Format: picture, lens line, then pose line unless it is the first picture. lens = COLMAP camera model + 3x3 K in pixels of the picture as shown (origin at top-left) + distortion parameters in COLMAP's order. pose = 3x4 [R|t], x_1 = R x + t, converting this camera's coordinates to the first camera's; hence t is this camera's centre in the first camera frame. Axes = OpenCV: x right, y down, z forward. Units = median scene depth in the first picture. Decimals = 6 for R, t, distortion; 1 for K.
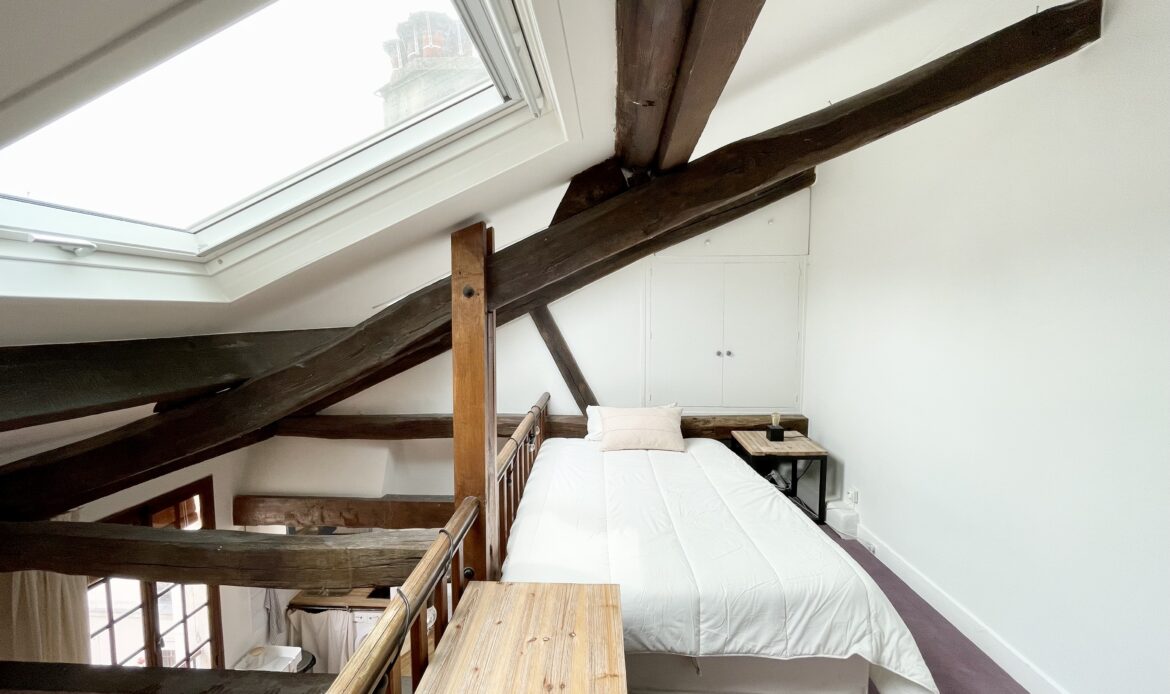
lens RADIAL K [[478.4, 0, 585.0], [0, 478.4, 347.0], [0, 0, 1]] dist [-0.001444, -0.000441]
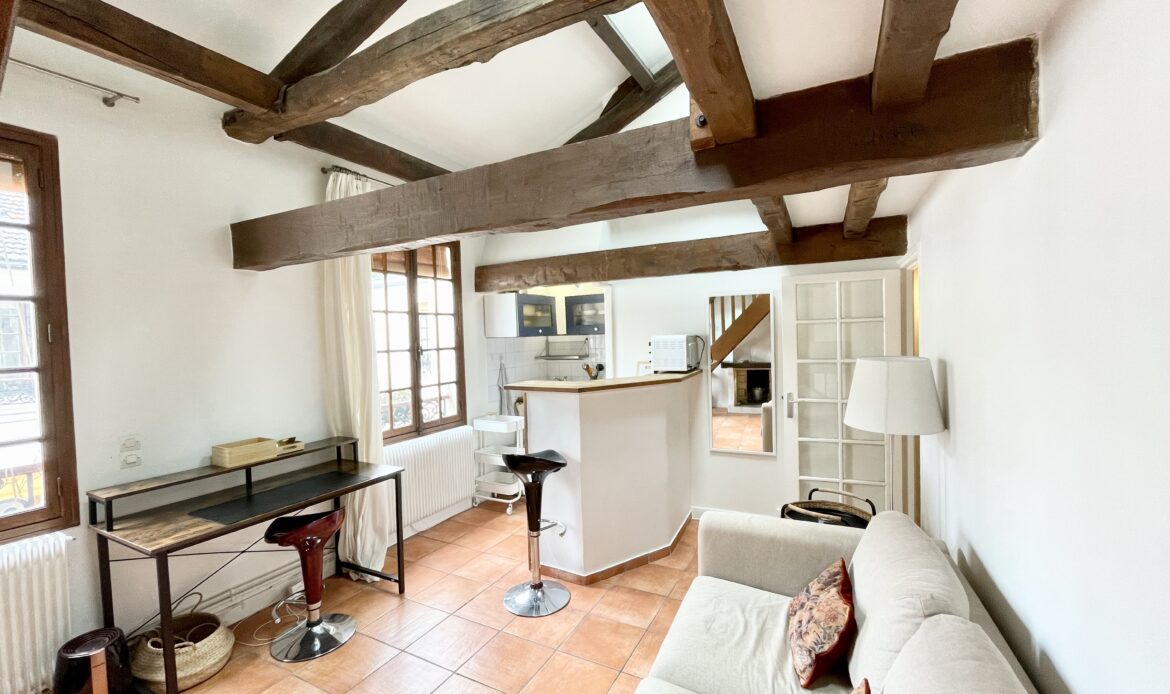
lens RADIAL K [[478.4, 0, 585.0], [0, 478.4, 347.0], [0, 0, 1]] dist [-0.001444, -0.000441]
pose [[0.912192, -0.014279, -0.409515, -0.050472], [-0.002283, 0.999200, -0.039926, 0.573067], [0.409757, 0.037355, 0.911429, 0.100971]]
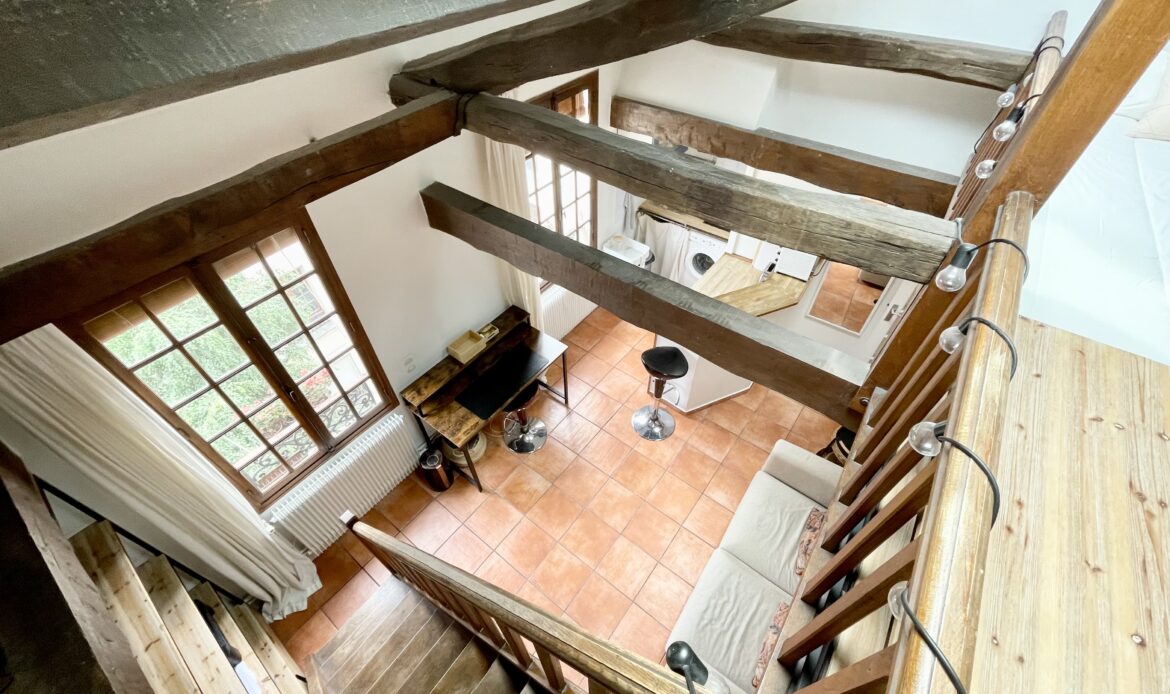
lens RADIAL K [[478.4, 0, 585.0], [0, 478.4, 347.0], [0, 0, 1]] dist [-0.001444, -0.000441]
pose [[0.829936, 0.399148, -0.389728, -0.187173], [-0.032351, 0.731874, 0.680672, 0.014985], [0.556920, -0.552305, 0.620321, 0.051101]]
